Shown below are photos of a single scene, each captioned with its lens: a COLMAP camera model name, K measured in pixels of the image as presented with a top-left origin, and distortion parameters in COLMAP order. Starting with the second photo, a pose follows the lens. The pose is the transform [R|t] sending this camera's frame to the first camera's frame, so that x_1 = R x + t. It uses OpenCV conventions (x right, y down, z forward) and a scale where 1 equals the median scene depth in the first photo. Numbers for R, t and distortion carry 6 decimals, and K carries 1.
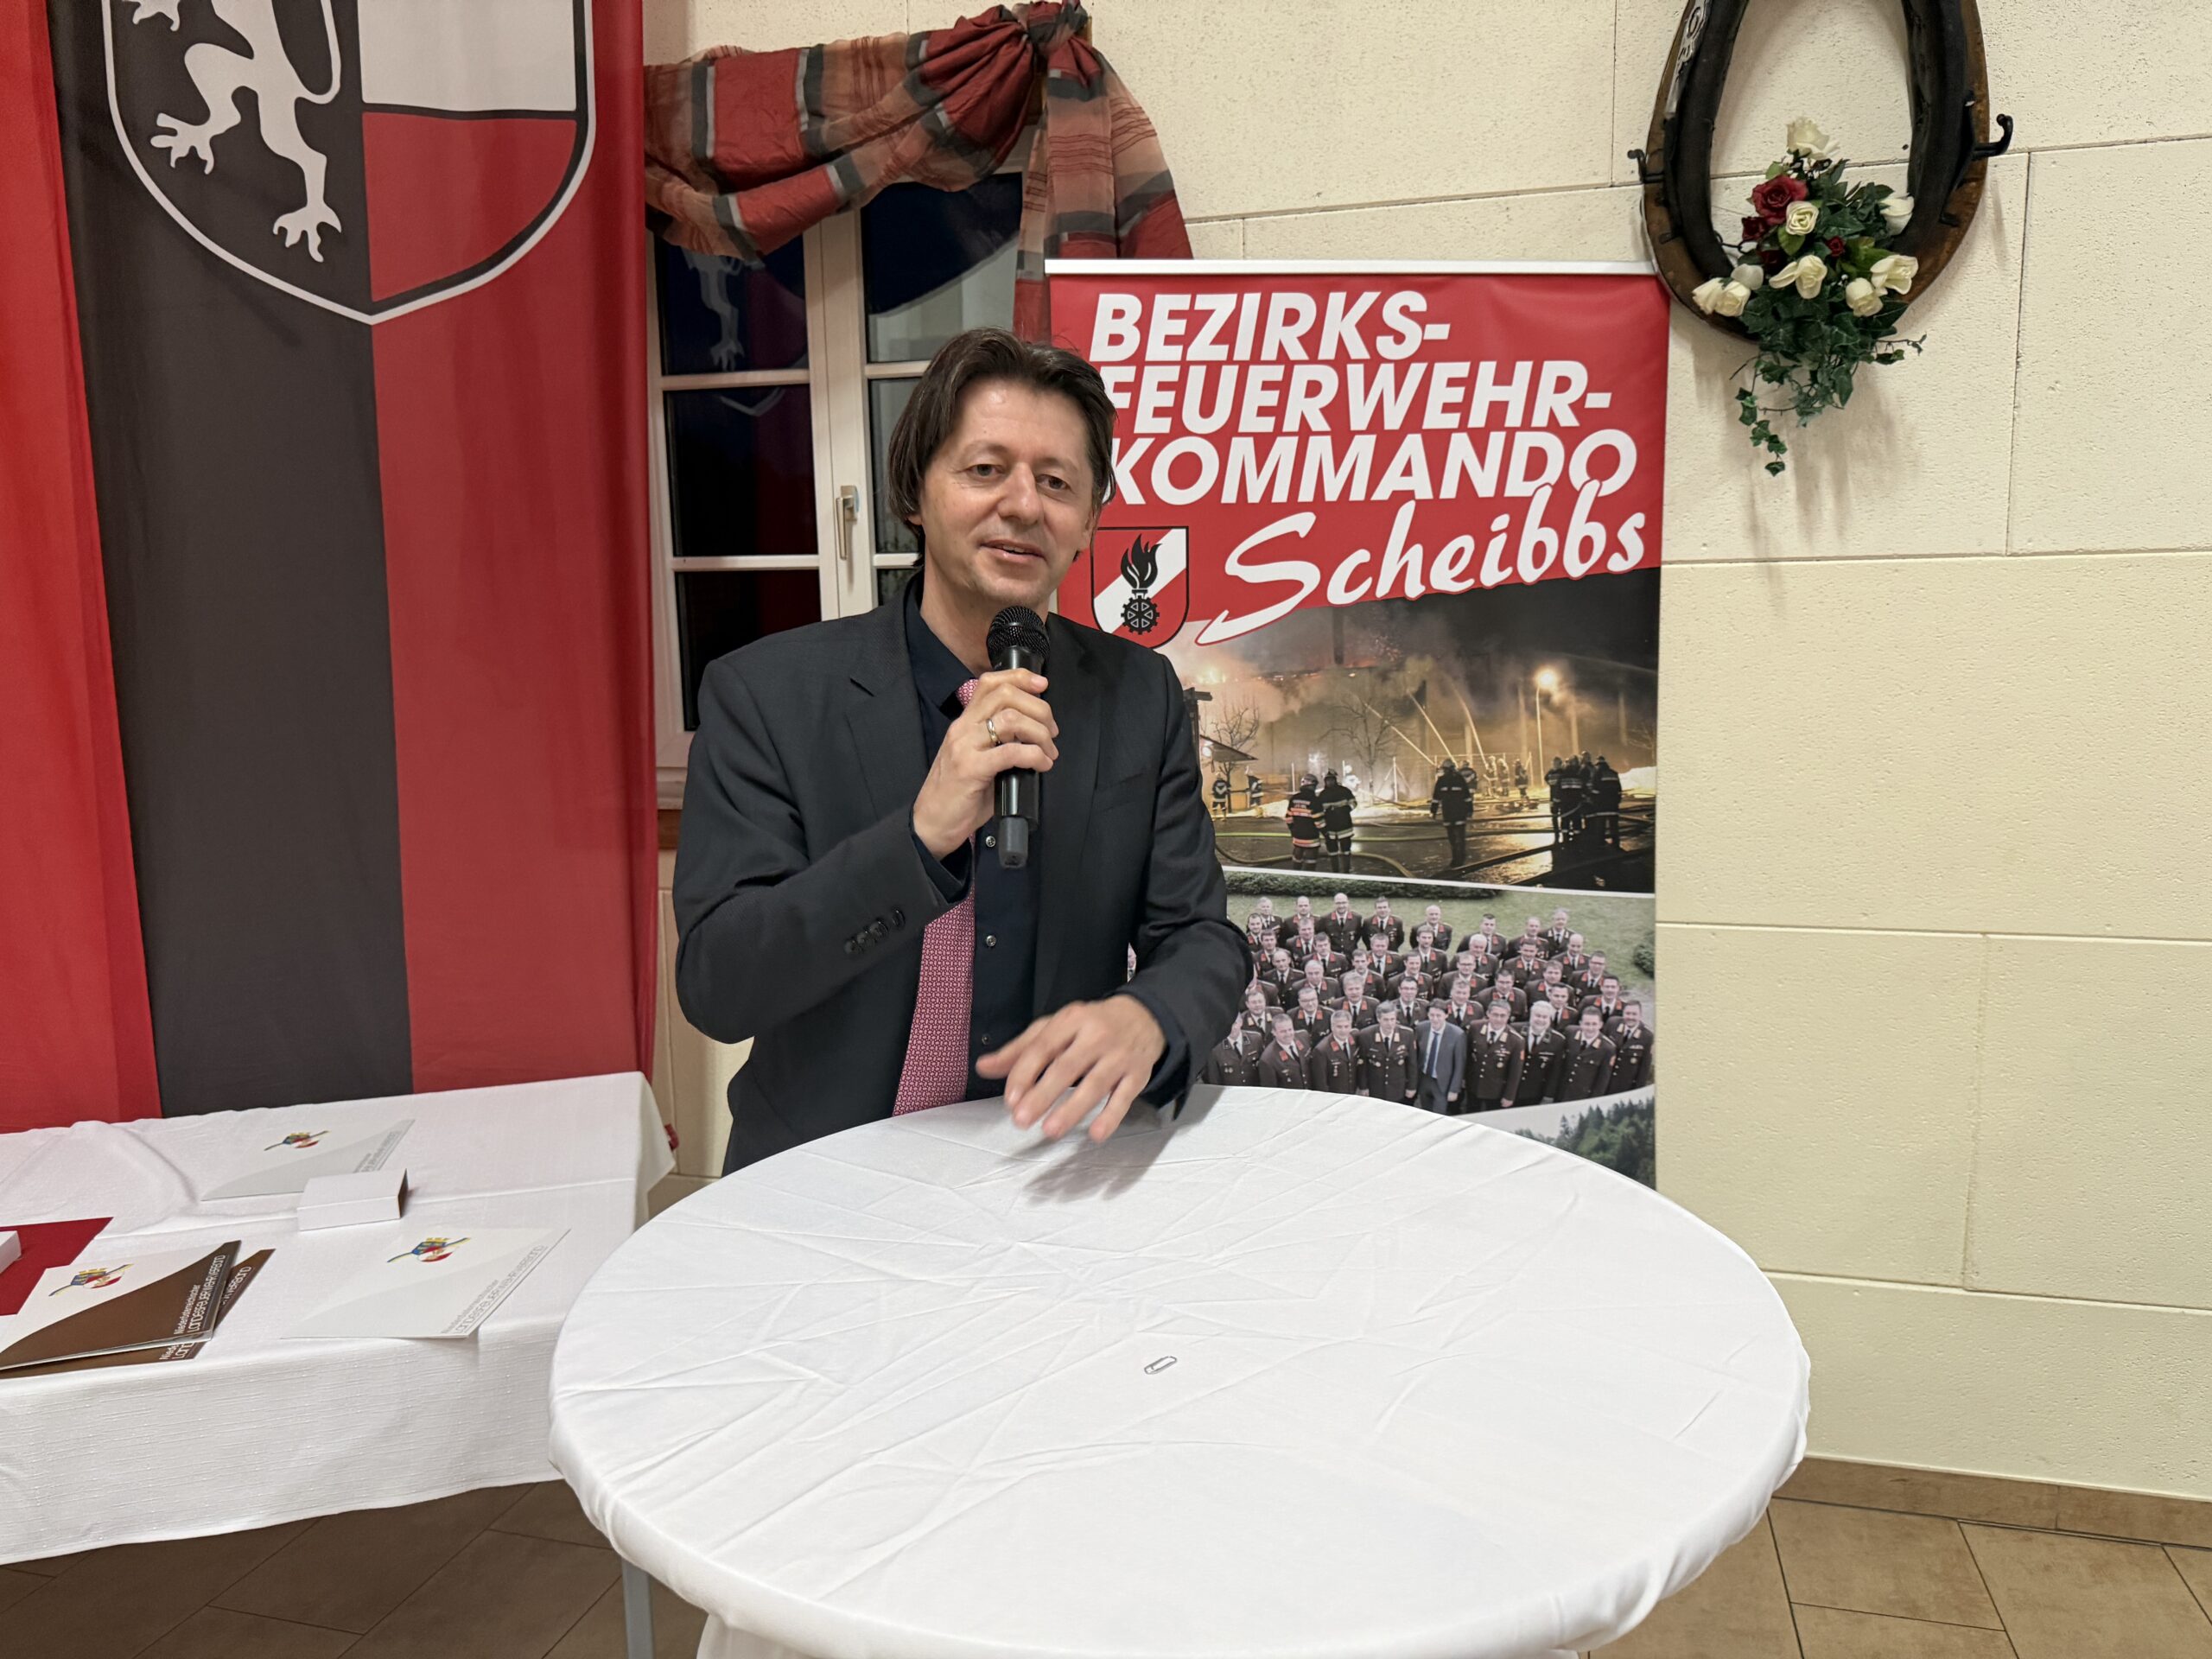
lens RADIAL K [[1508.7, 0, 1099.0], [0, 1508.7, 814.7], [0, 0, 1]] dist [0.147830, -0.212375]
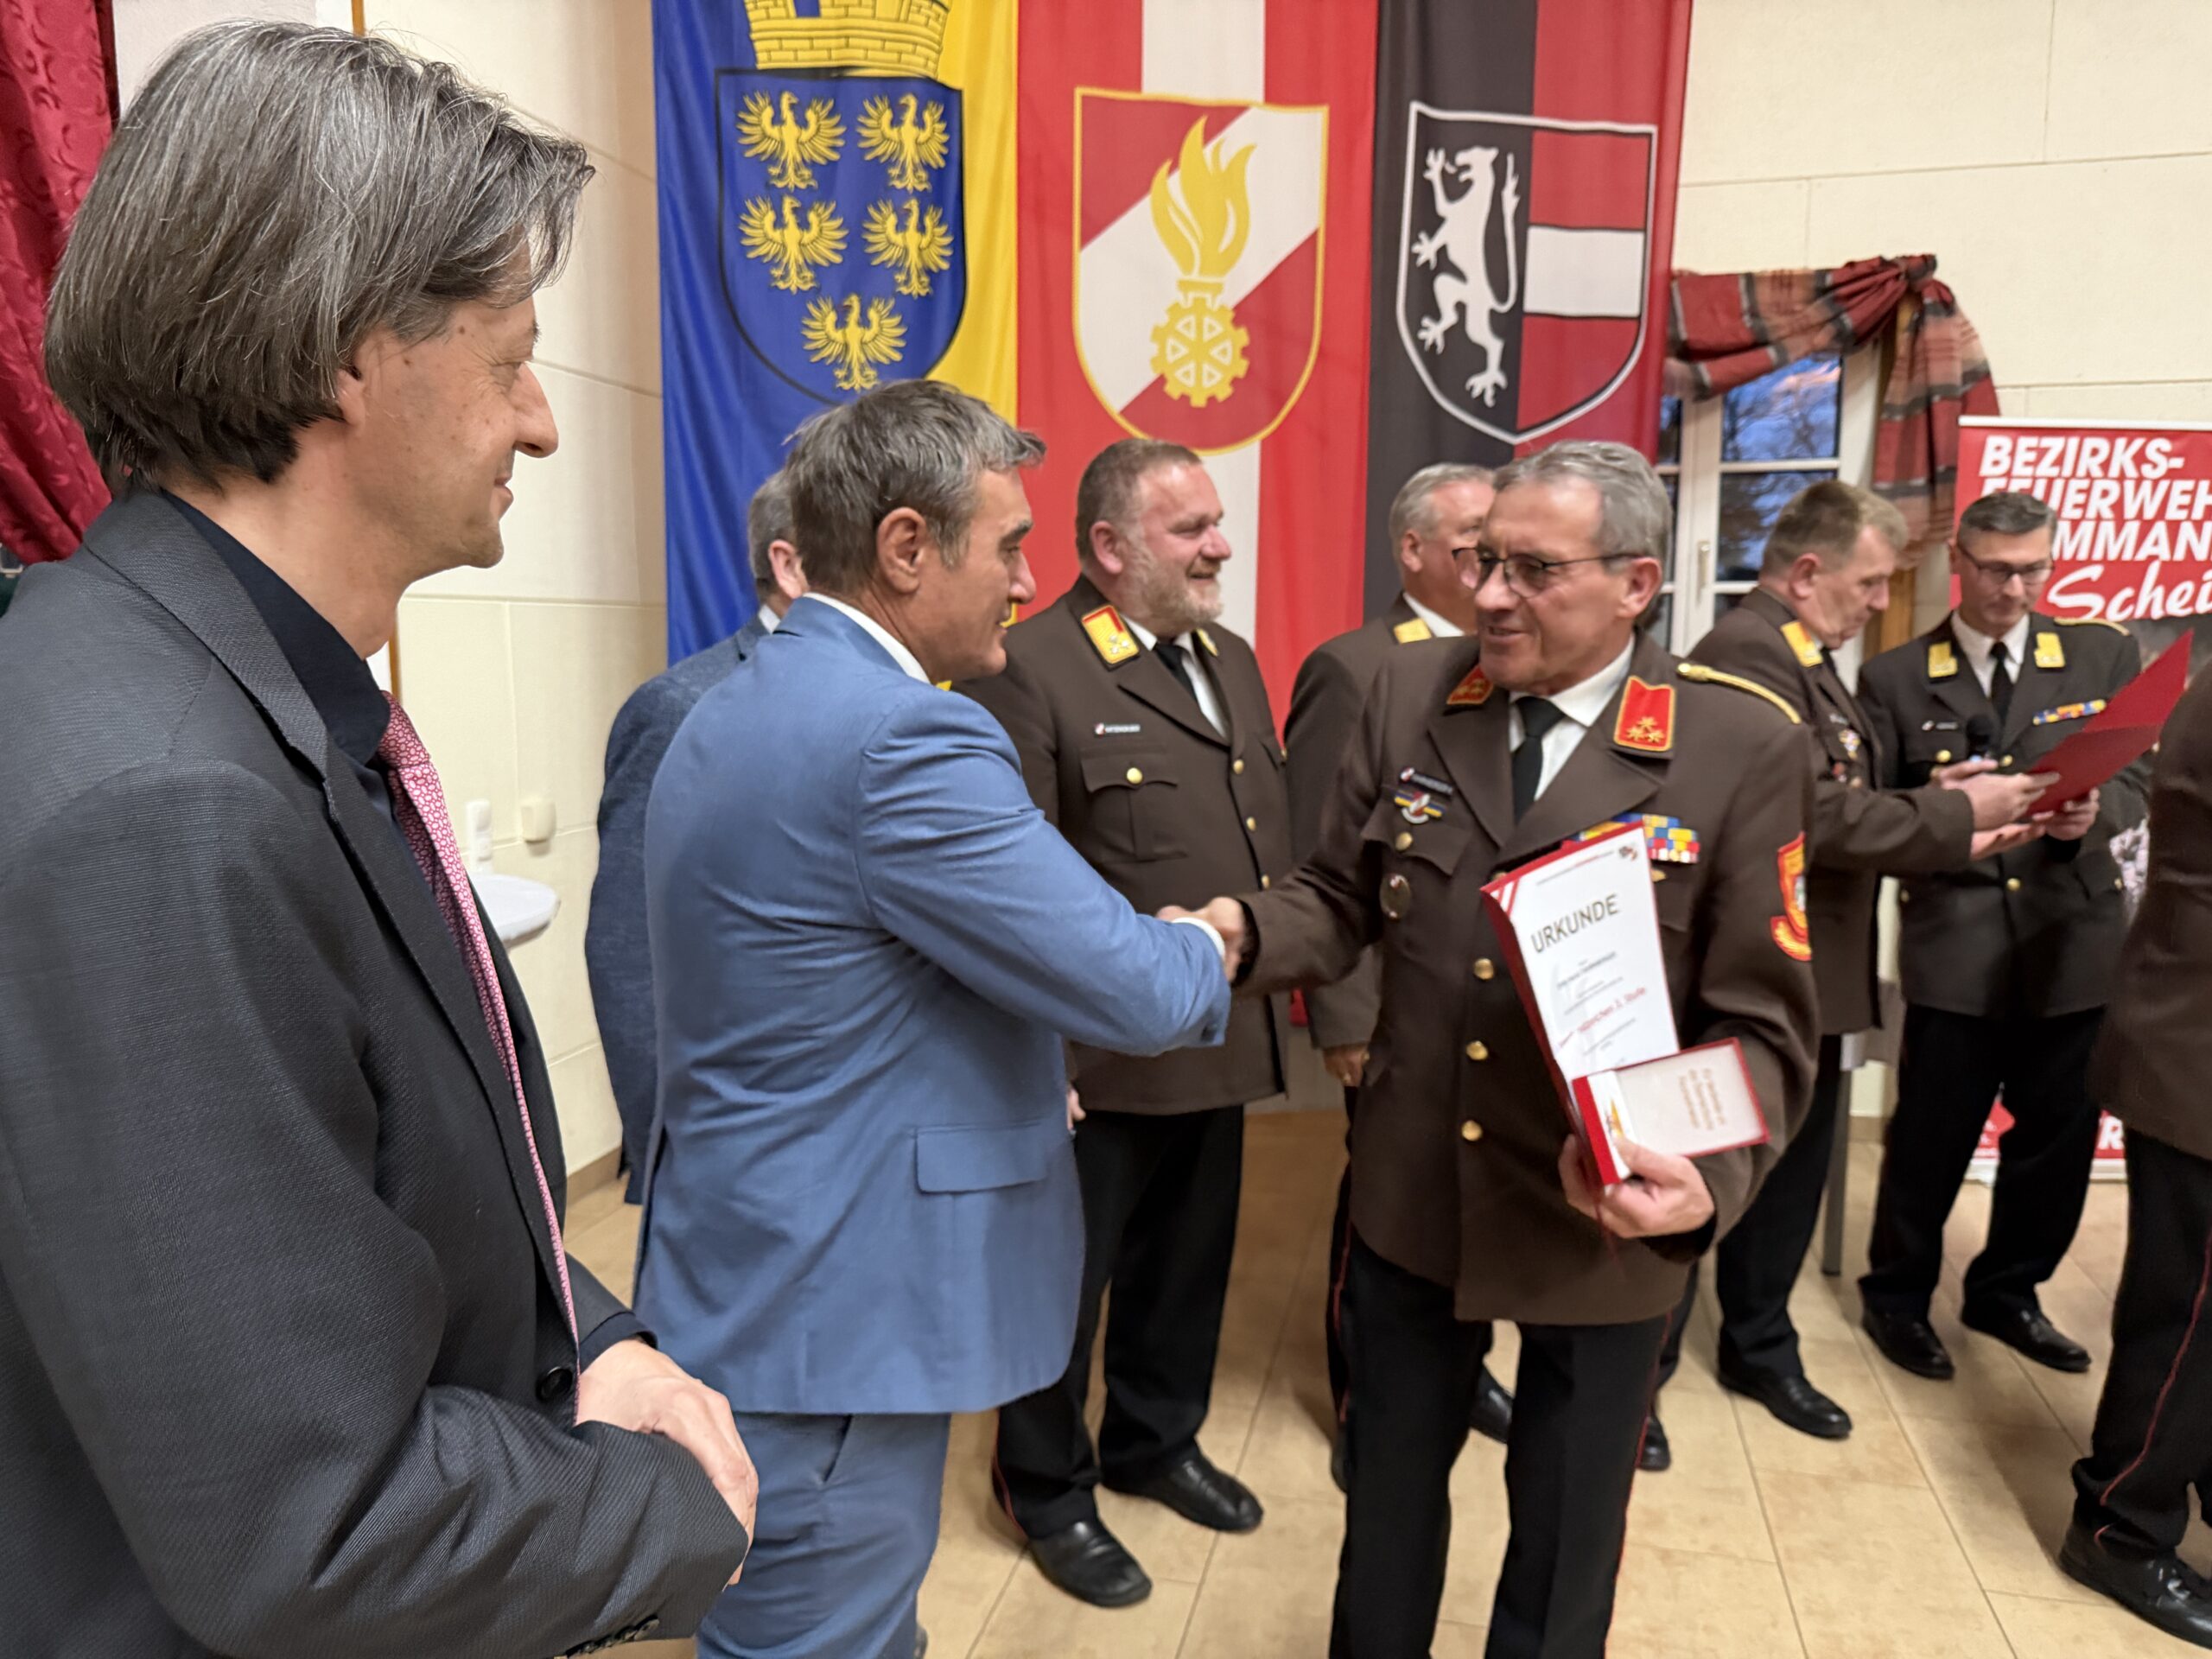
lens RADIAL K [[1618.3, 0, 1112.9], [0, 1618.3, 832.5], [0, 0, 1]] dist [0.026402, -0.028459]
pose [[0.999180, 0.014272, 0.037877, -0.992023], [-0.013837, 0.999835, -0.011730, 0.128140], [-0.038038, 0.011197, 0.999214, -0.731838]]
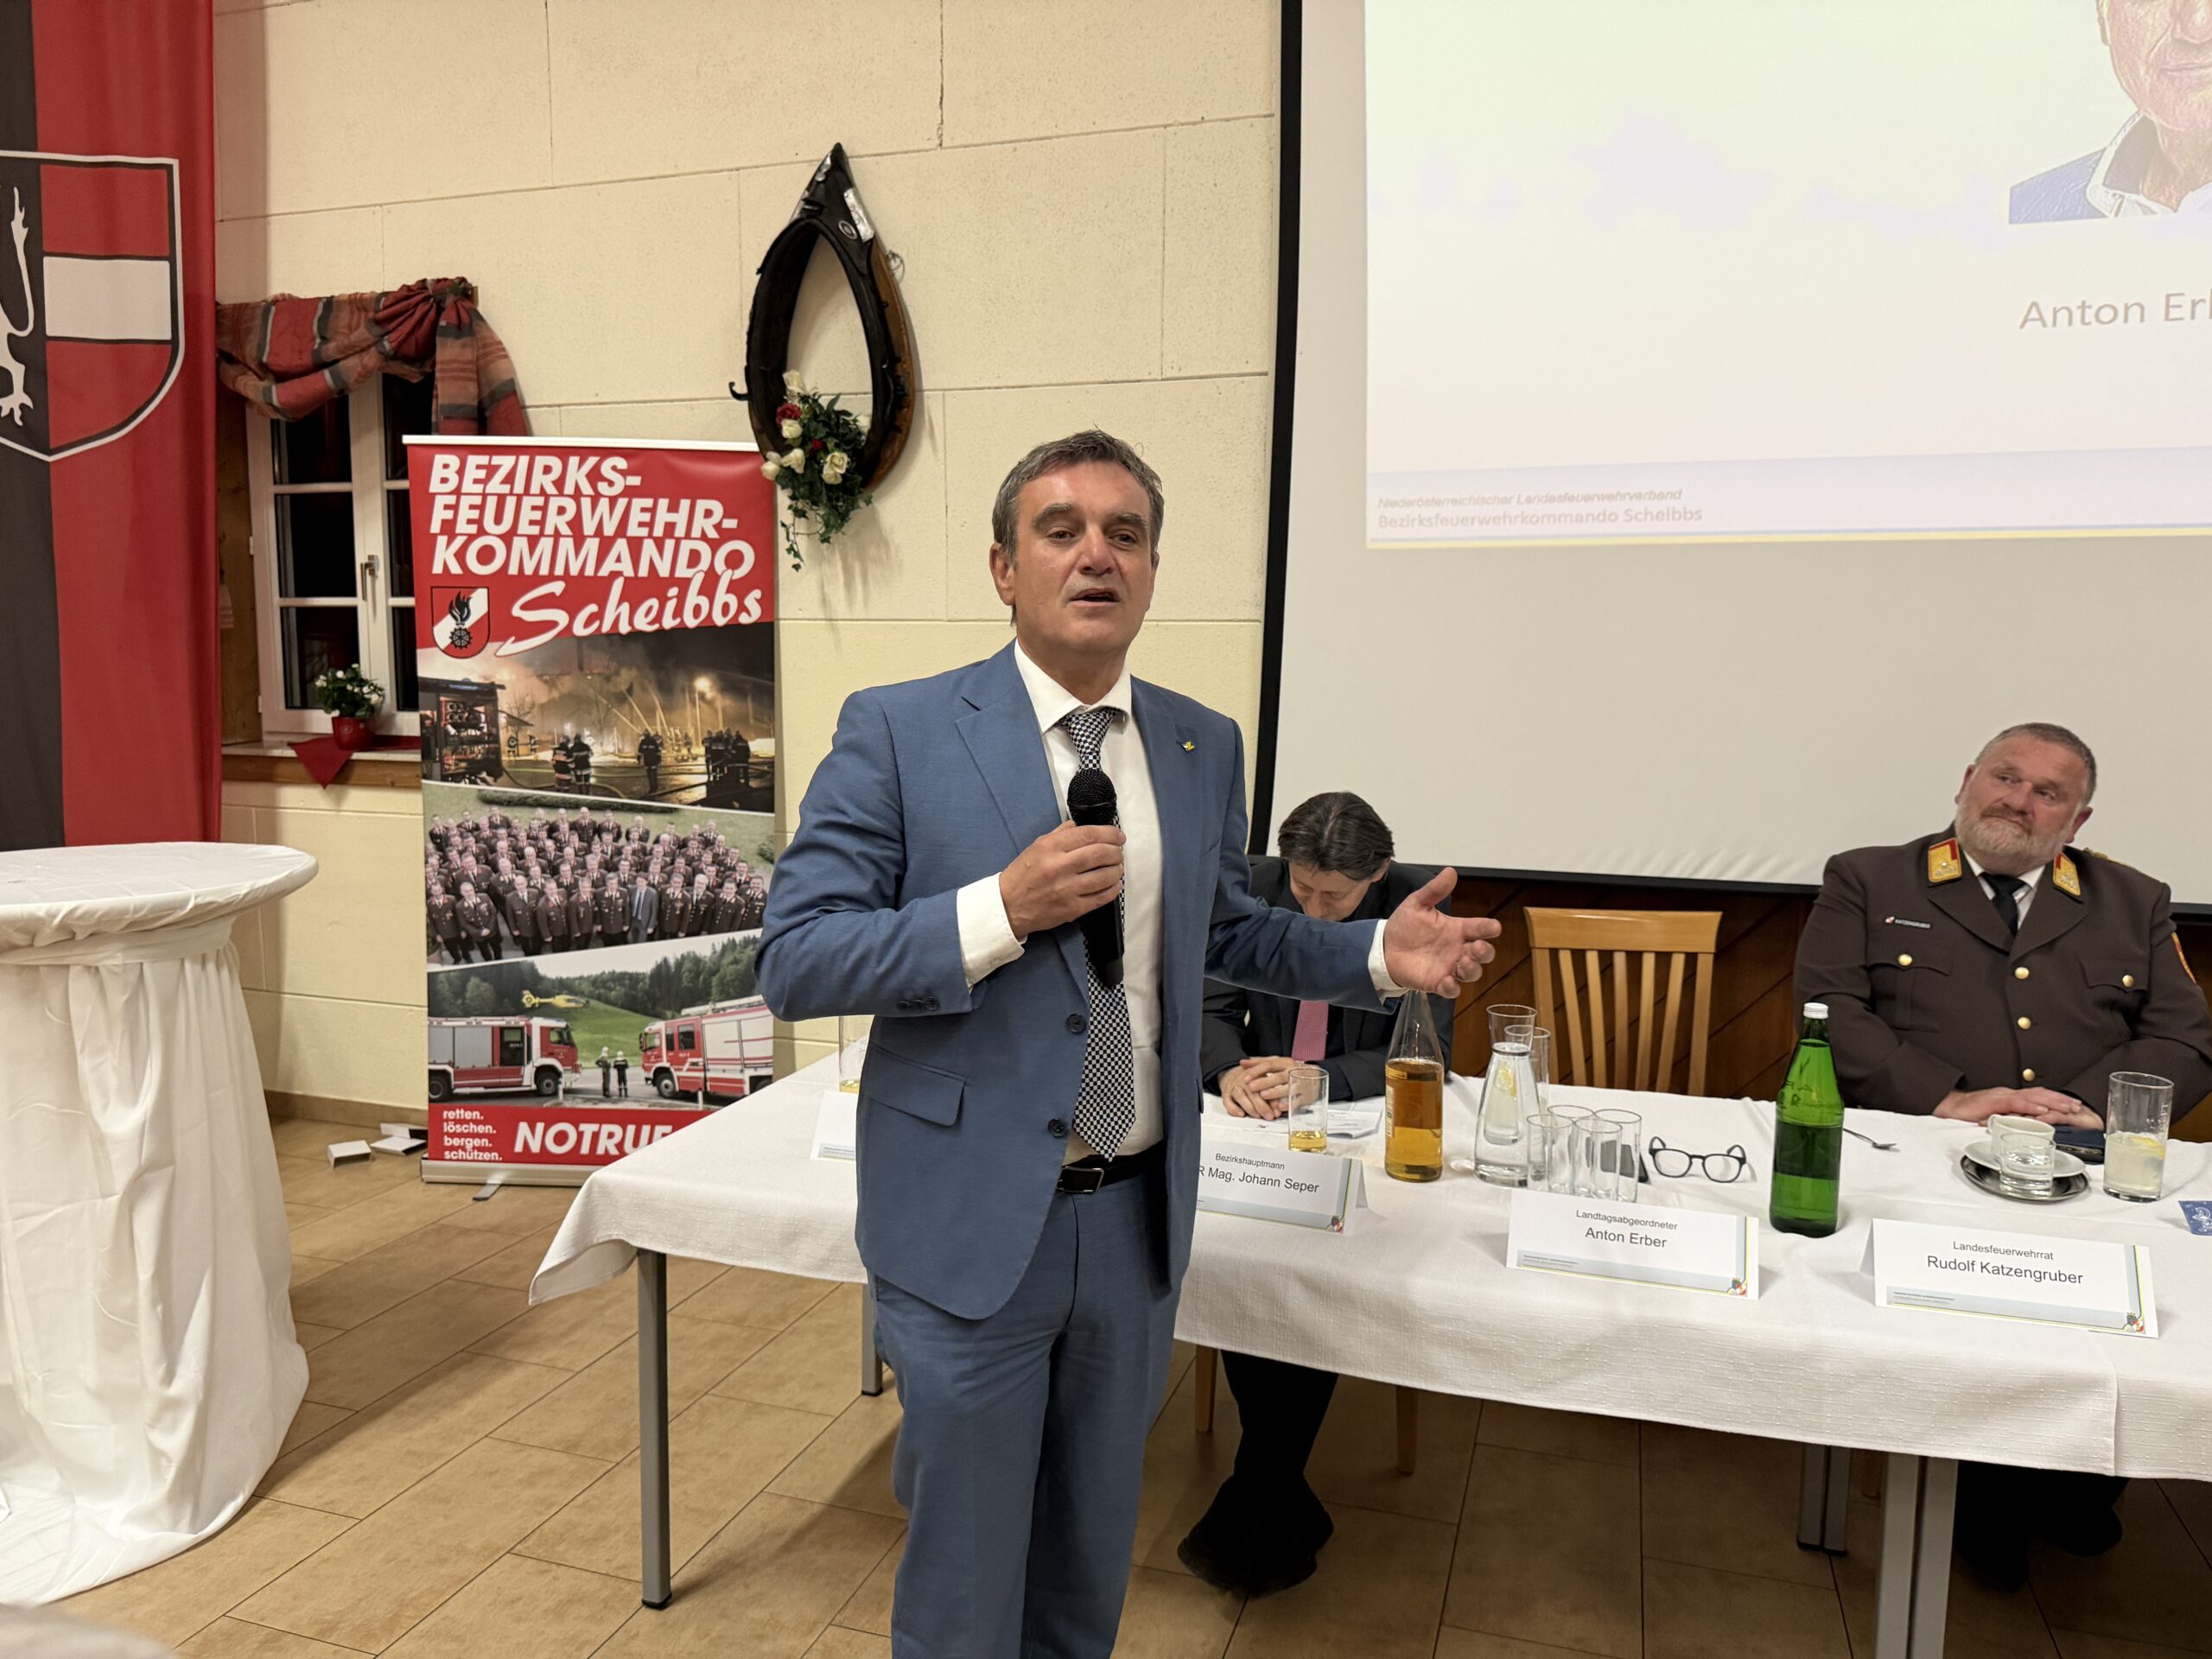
lens RADIAL K [[1555.1, 0, 1124.5], [0, 1555.1, 834.0], [0, 0, 1]] dist [0.045824, -0.059815]
pose [[0.998866, 0.030482, -0.036568, 0.828880], [-0.031199, 0.999329, -0.019205, 0.096853], [0.035958, 0.020325, 0.999147, -0.714196]]
